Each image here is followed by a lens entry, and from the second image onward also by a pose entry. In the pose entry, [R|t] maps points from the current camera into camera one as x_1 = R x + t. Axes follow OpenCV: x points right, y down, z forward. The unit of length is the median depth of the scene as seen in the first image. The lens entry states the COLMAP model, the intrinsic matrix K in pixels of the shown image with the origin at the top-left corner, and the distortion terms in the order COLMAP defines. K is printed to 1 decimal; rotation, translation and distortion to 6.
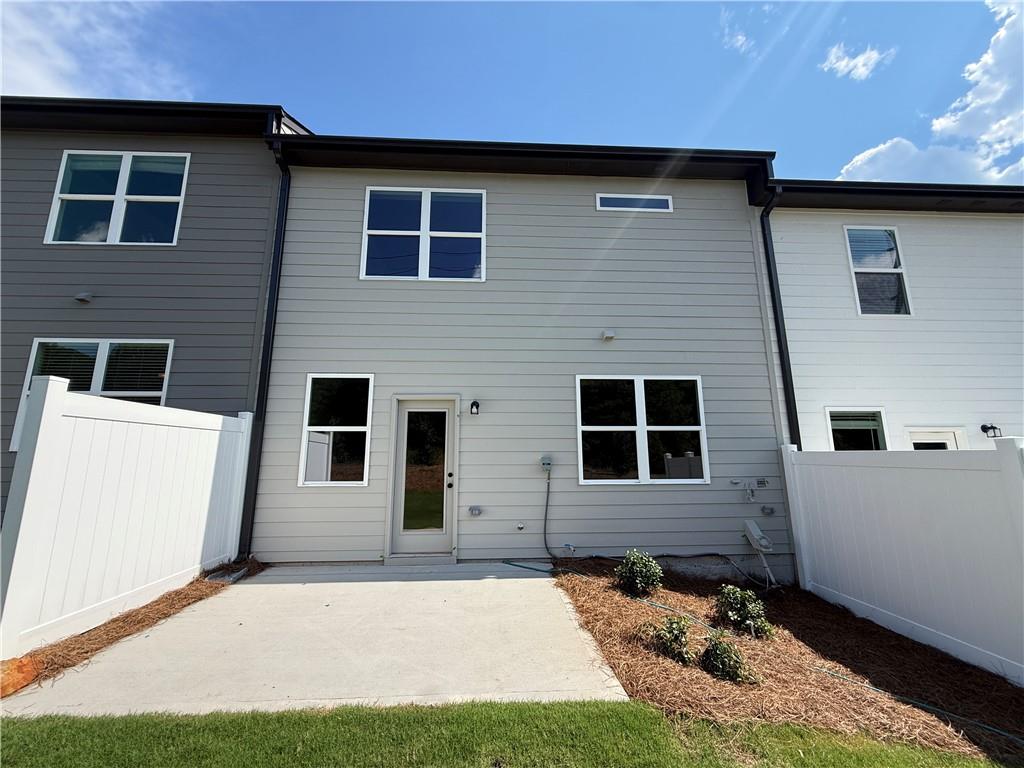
lens RADIAL K [[409.2, 0, 514.1], [0, 409.2, 385.0], [0, 0, 1]] dist [-0.001502, 0.001030]
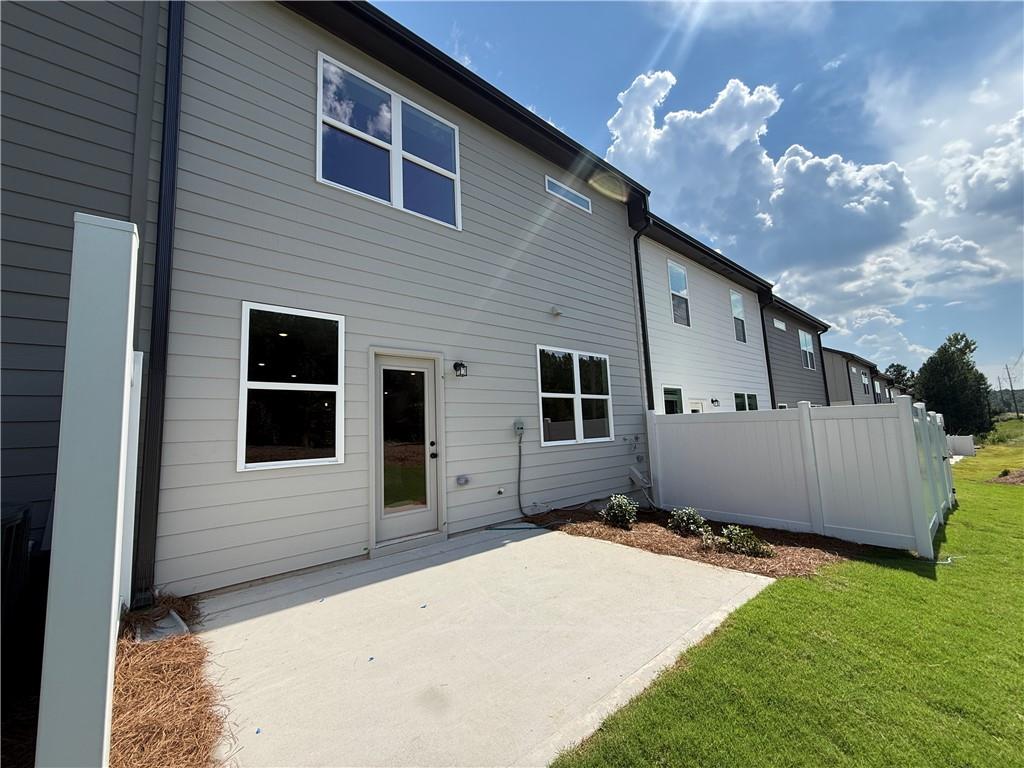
lens RADIAL K [[409.2, 0, 514.4], [0, 409.2, 382.7], [0, 0, 1]] dist [-0.001502, 0.001030]
pose [[0.782592, 0.043041, 0.621045, -0.565784], [-0.077658, 0.996564, 0.028792, 0.049371], [-0.617672, -0.070761, 0.783246, 0.208850]]
